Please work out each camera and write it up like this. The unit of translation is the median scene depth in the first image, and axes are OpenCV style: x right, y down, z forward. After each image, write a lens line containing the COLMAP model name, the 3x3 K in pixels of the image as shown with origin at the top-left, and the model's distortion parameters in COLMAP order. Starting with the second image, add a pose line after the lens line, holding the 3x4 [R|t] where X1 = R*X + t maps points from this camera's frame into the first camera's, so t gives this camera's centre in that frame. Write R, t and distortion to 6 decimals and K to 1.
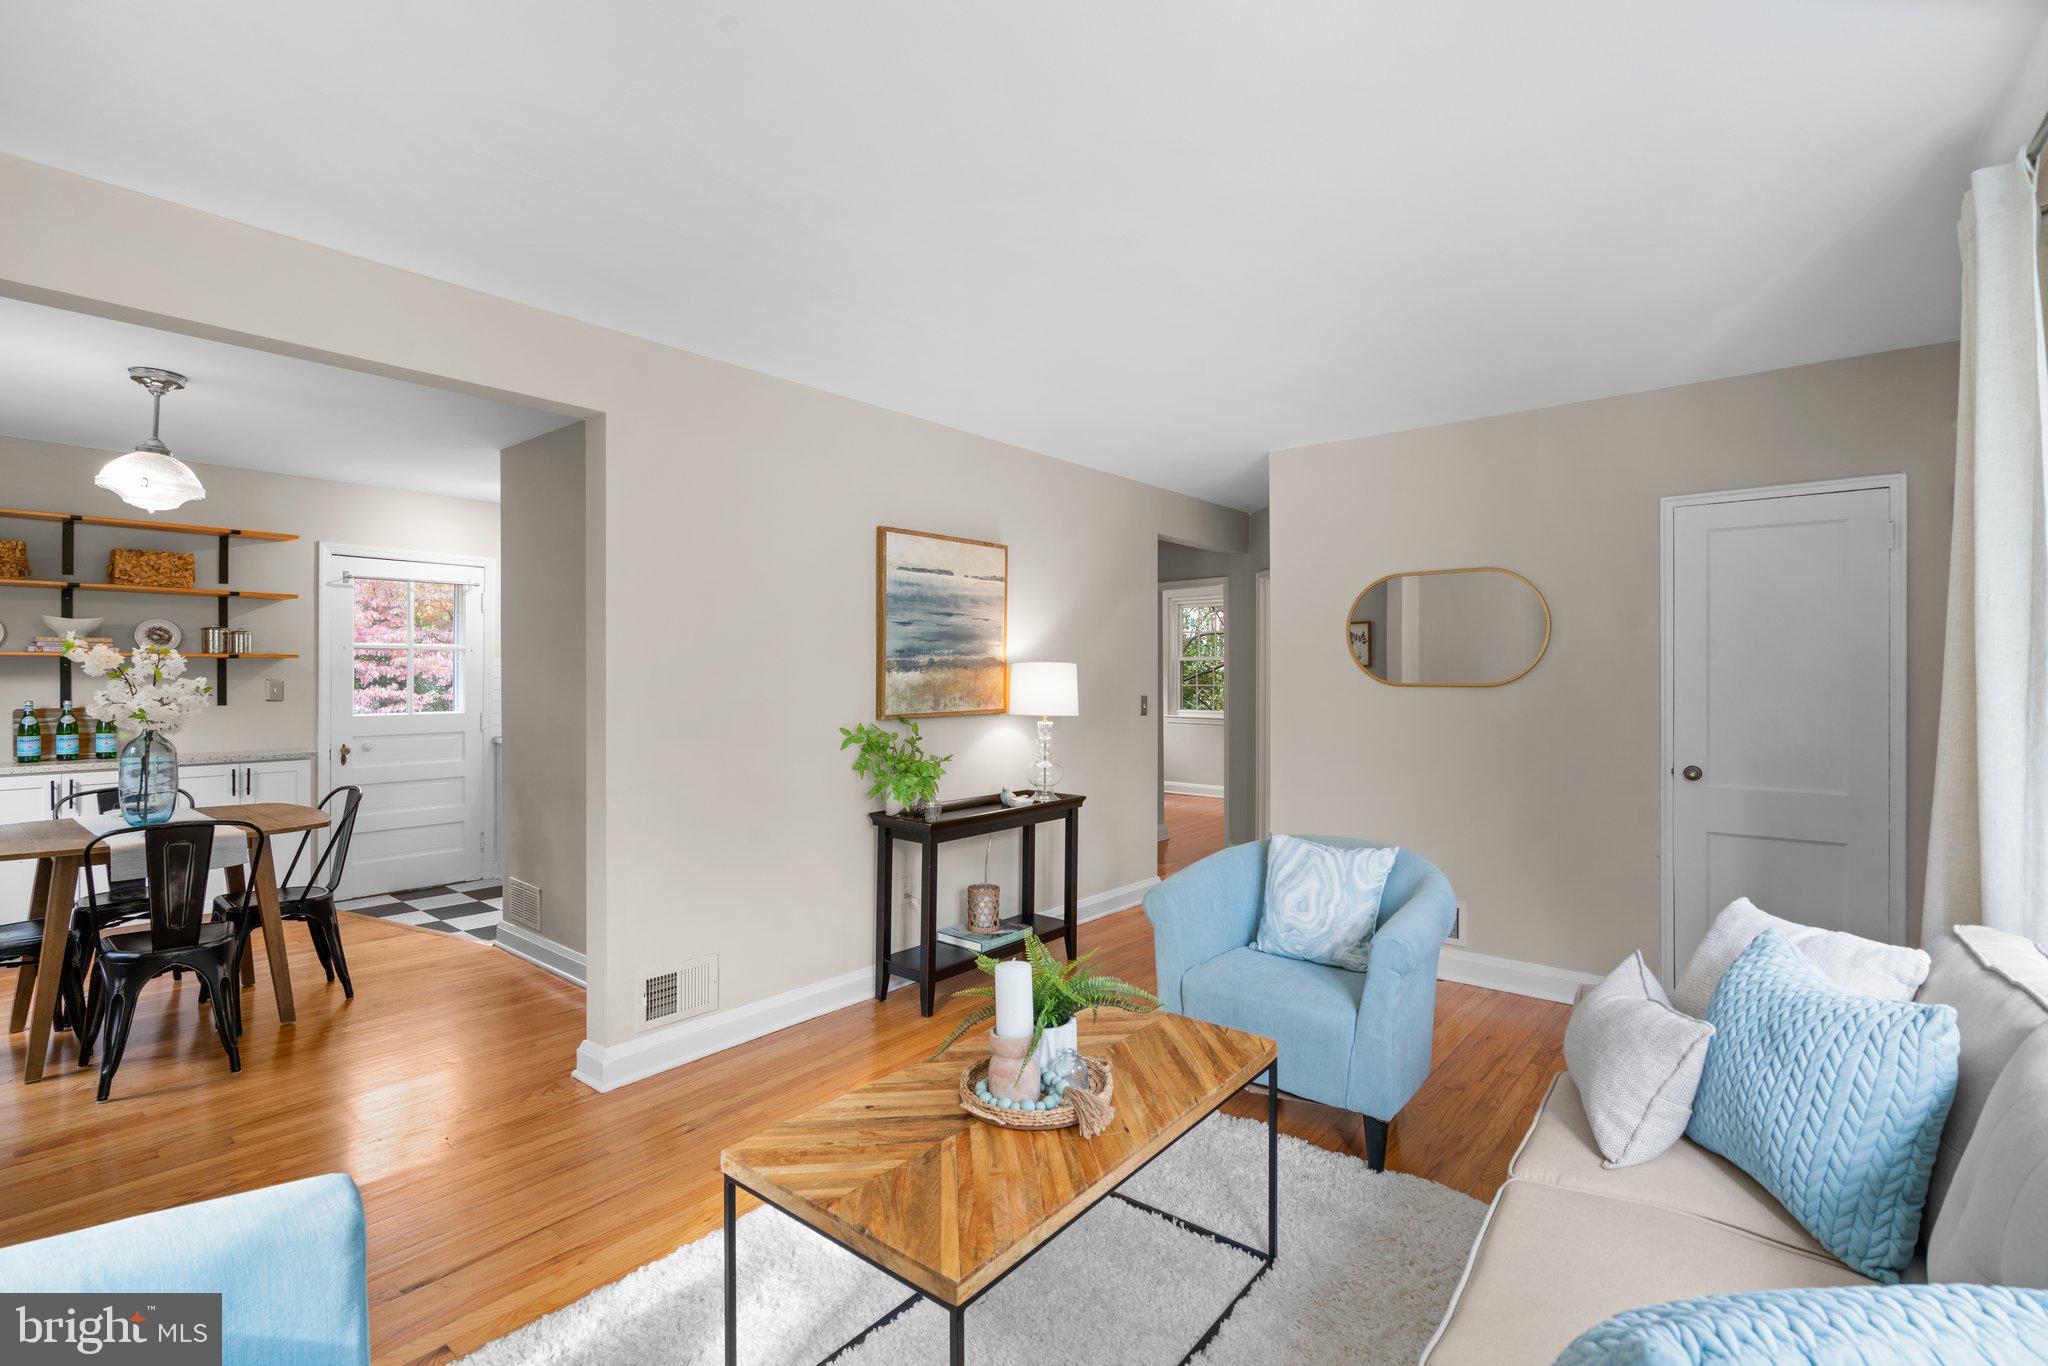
lens RADIAL K [[936.7, 0, 1012.3], [0, 936.7, 675.7], [0, 0, 1]] dist [-0.010291, 0.003760]
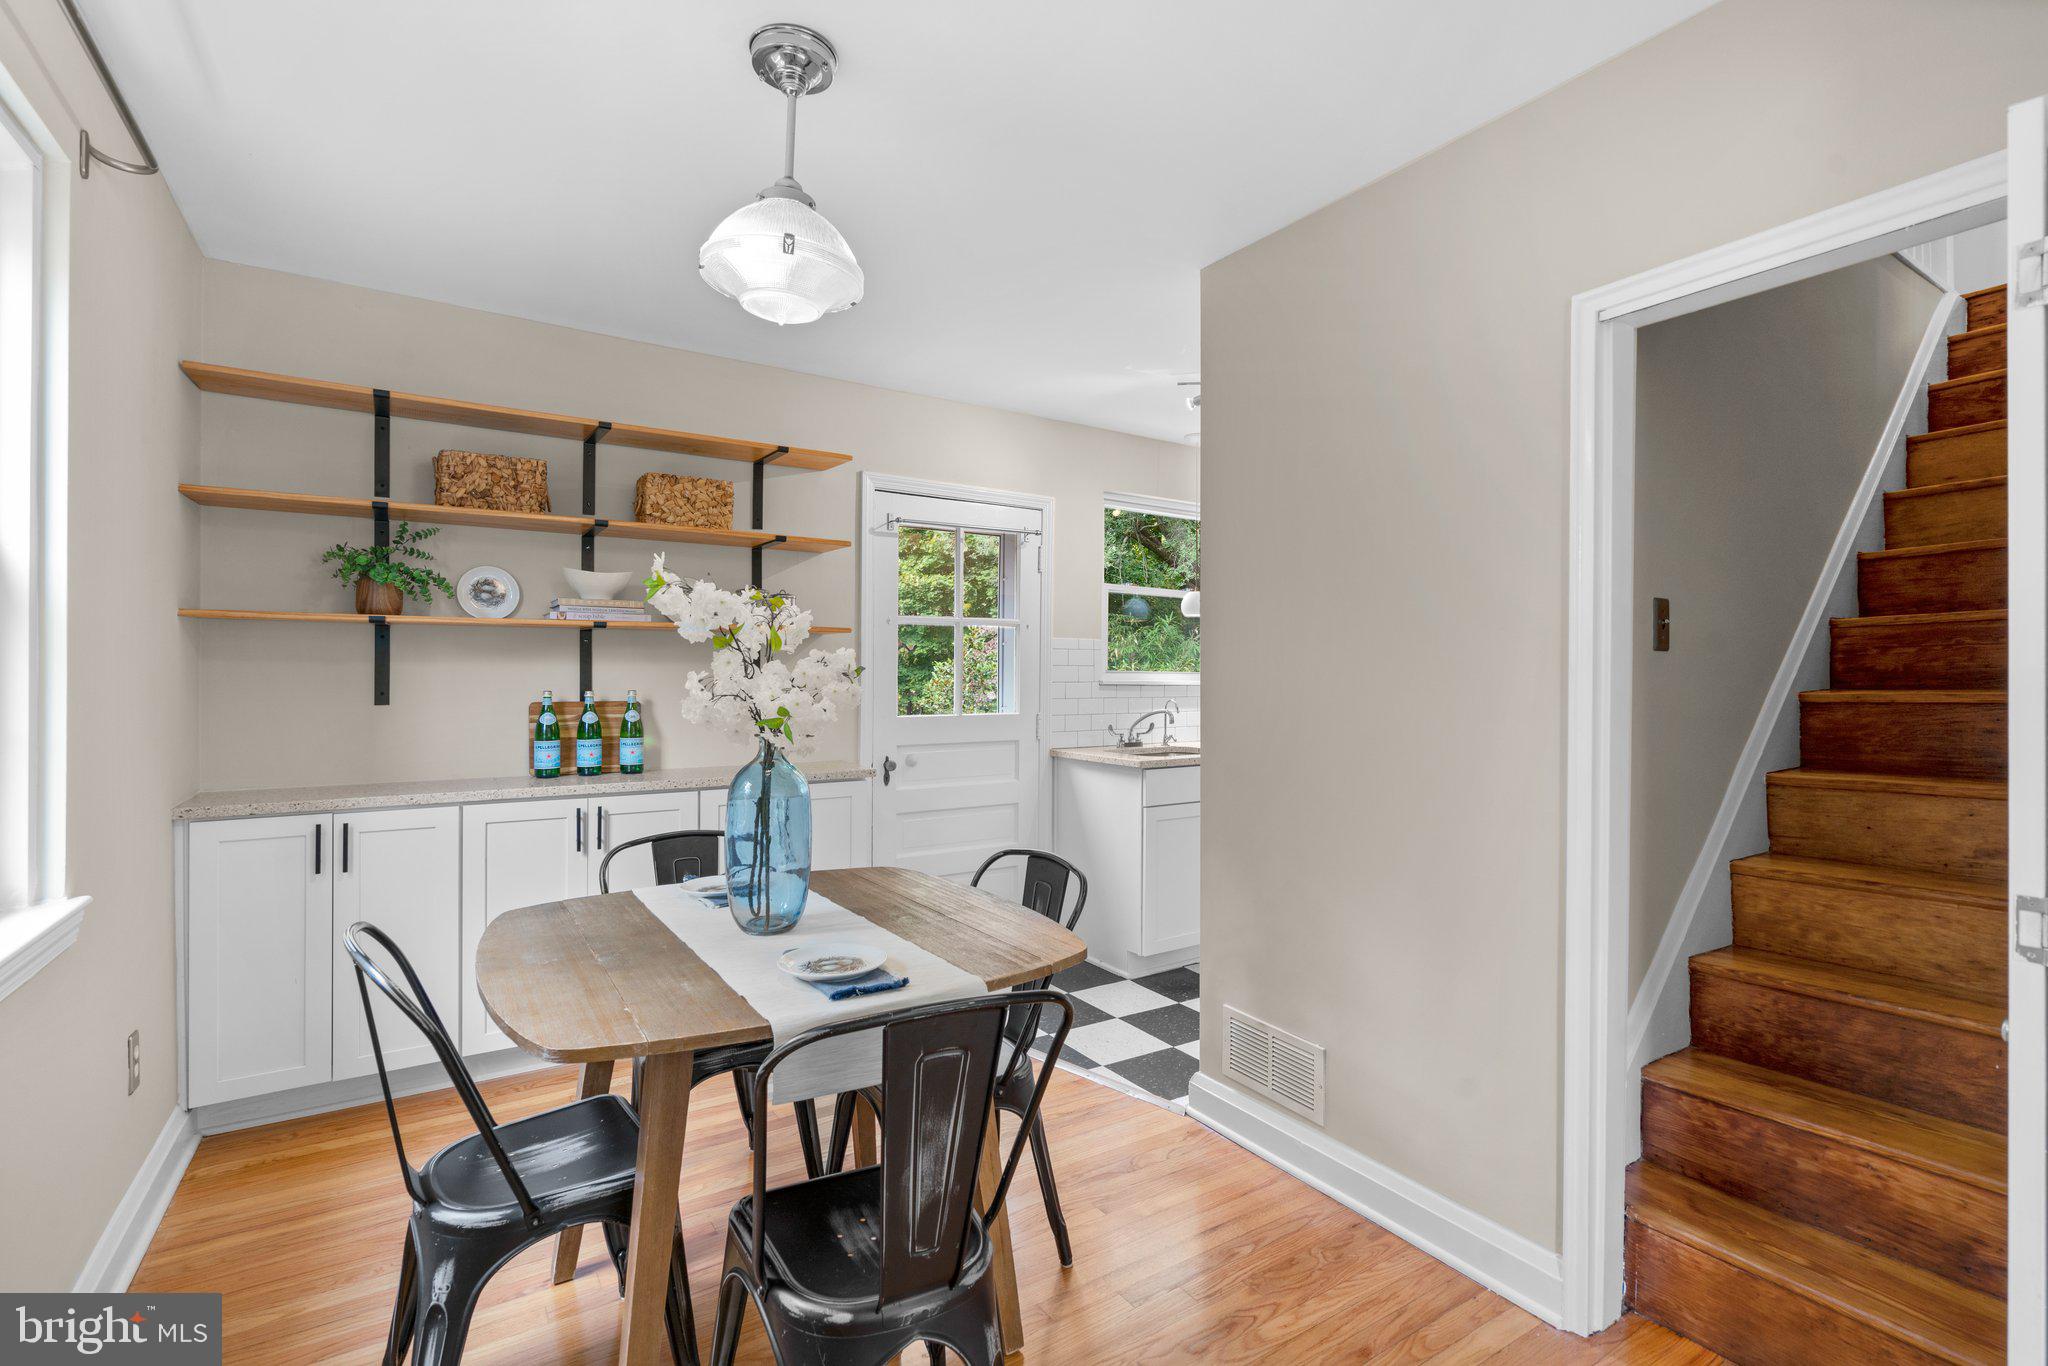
lens RADIAL K [[936.7, 0, 1022.5], [0, 936.7, 674.2], [0, 0, 1]] dist [-0.010291, 0.003760]
pose [[0.957198, 0.005981, -0.289371, -0.500427], [-0.006297, 0.999980, -0.000159, 0.012549], [0.289364, 0.001974, 0.957217, 0.420724]]
